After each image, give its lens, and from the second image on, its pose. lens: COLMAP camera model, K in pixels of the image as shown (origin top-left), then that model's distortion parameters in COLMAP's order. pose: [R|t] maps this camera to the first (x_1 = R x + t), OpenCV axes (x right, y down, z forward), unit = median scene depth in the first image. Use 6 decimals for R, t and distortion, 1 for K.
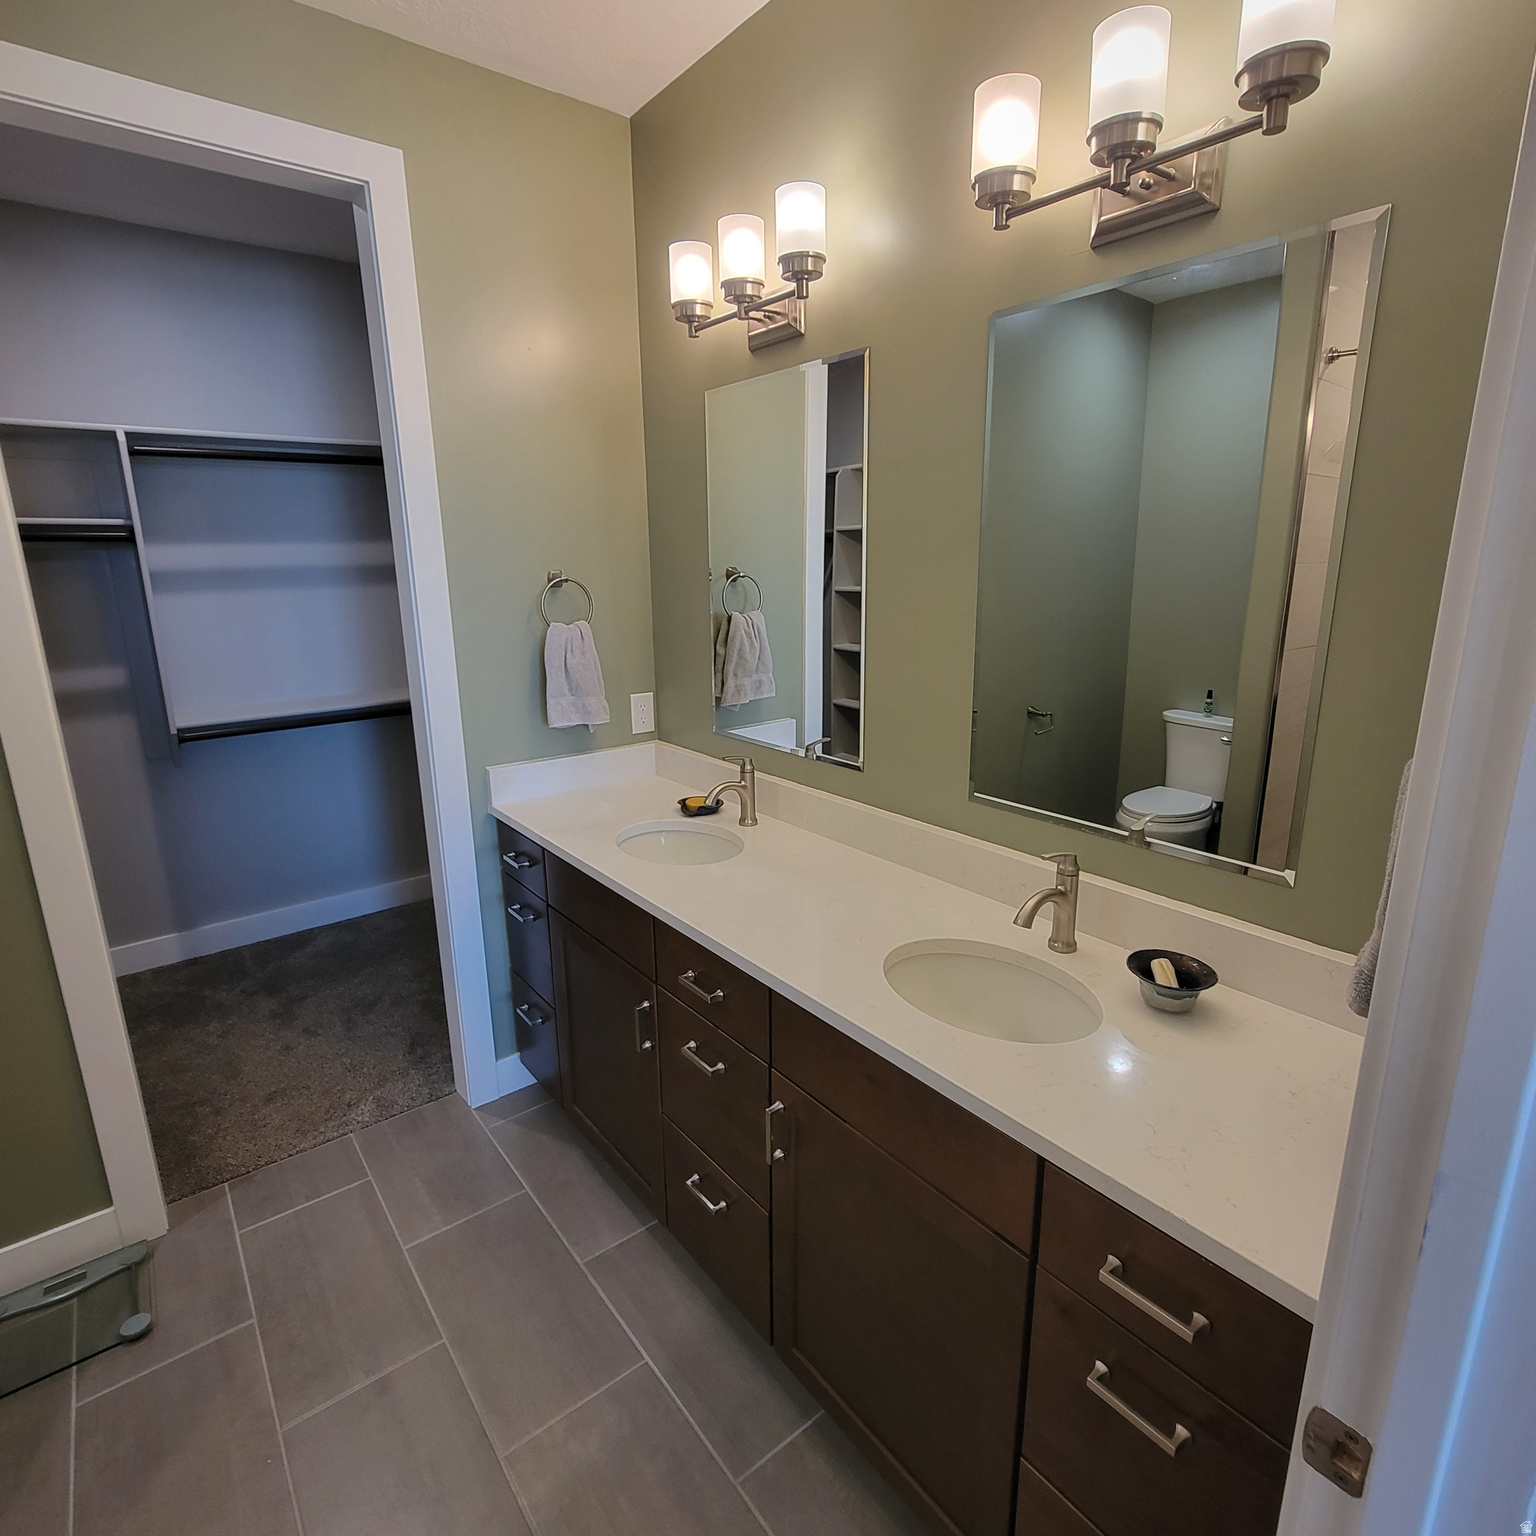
lens RADIAL K [[844.4, 0, 766.1], [0, 844.4, 768.8], [0, 0, 1]] dist [0.002022, 0.001739]
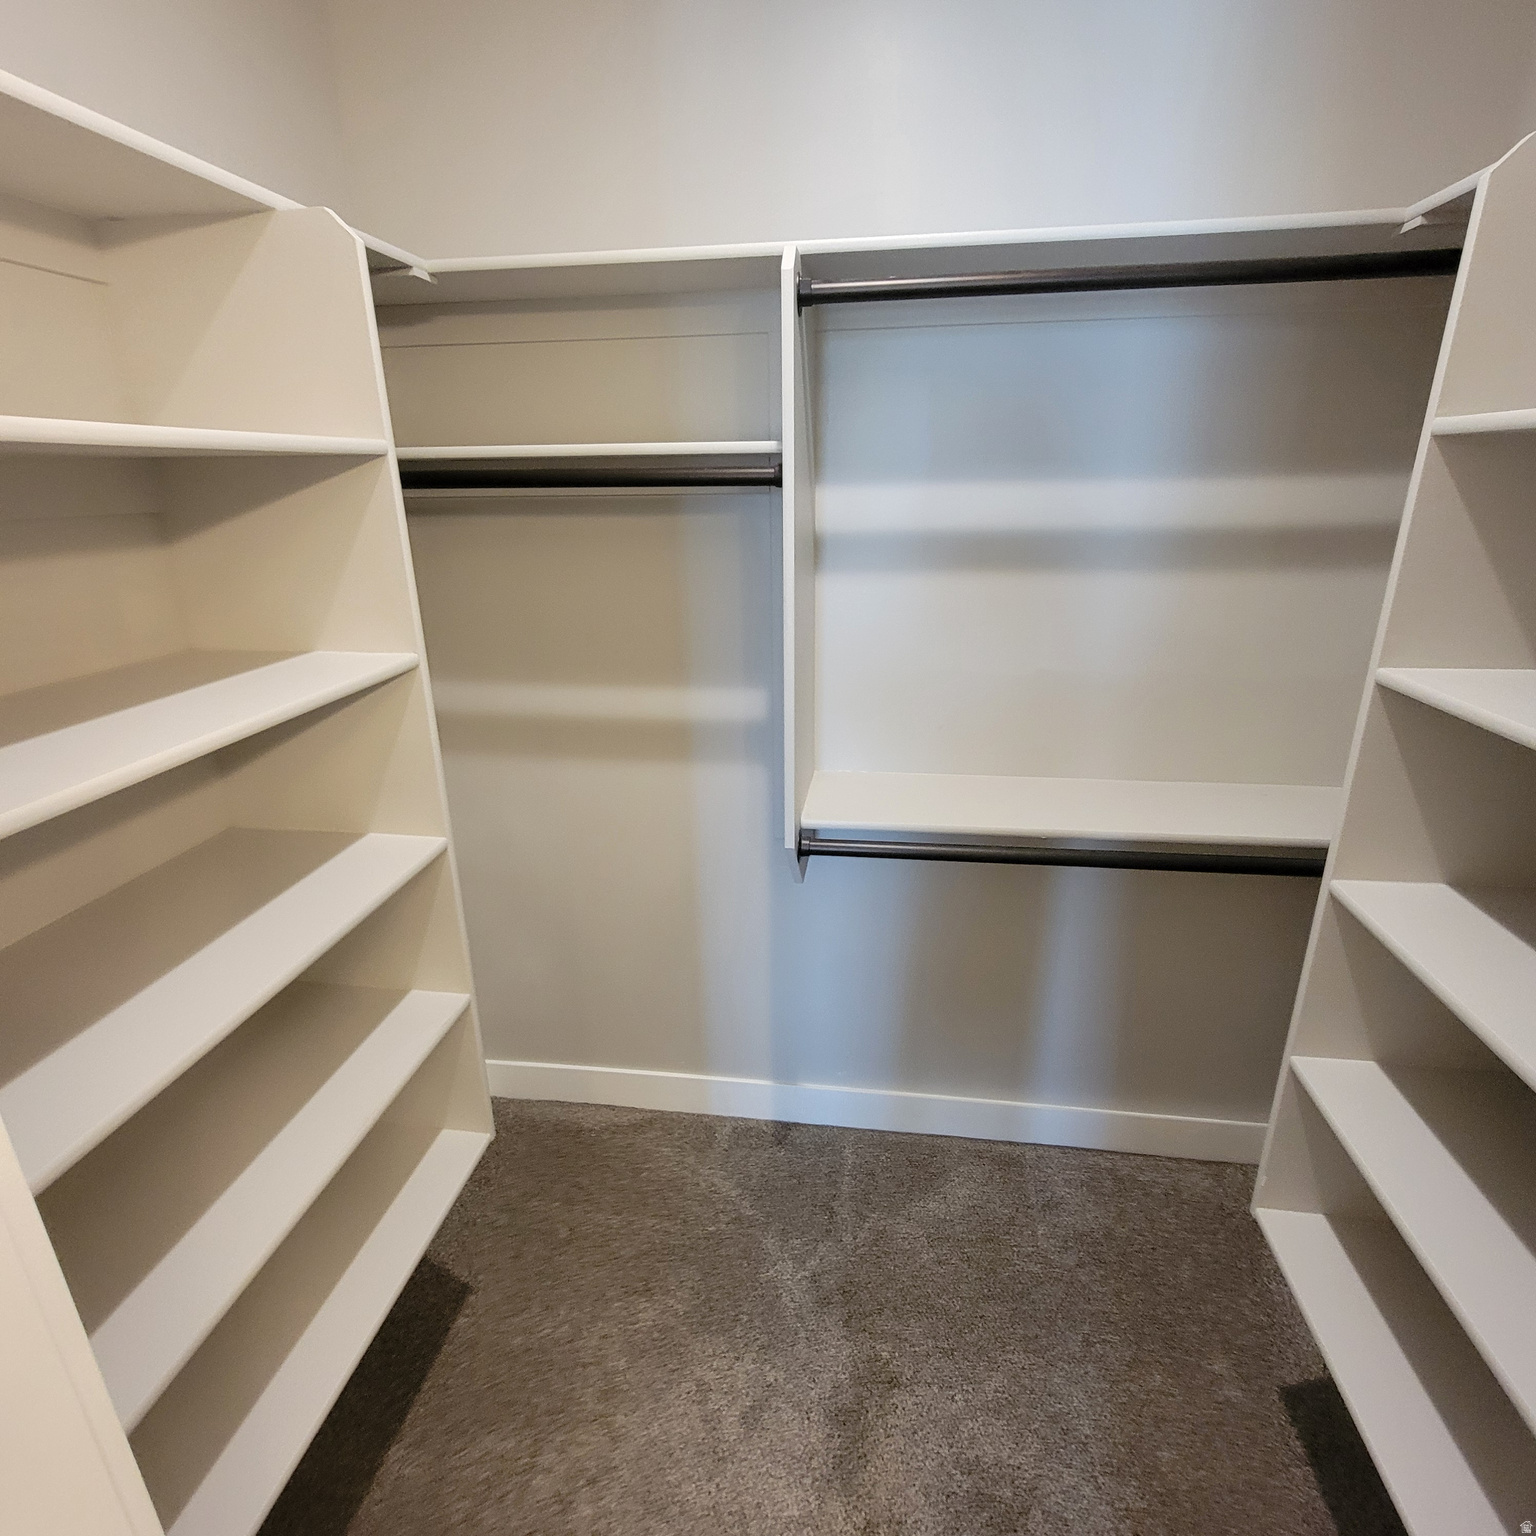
lens RADIAL K [[844.4, 0, 765.8], [0, 844.4, 764.7], [0, 0, 1]] dist [0.002022, 0.001739]
pose [[0.695635, 0.236152, -0.678472, -0.347885], [-0.165297, 0.971702, 0.168737, -0.179641], [0.699120, -0.005230, 0.714985, 0.590857]]
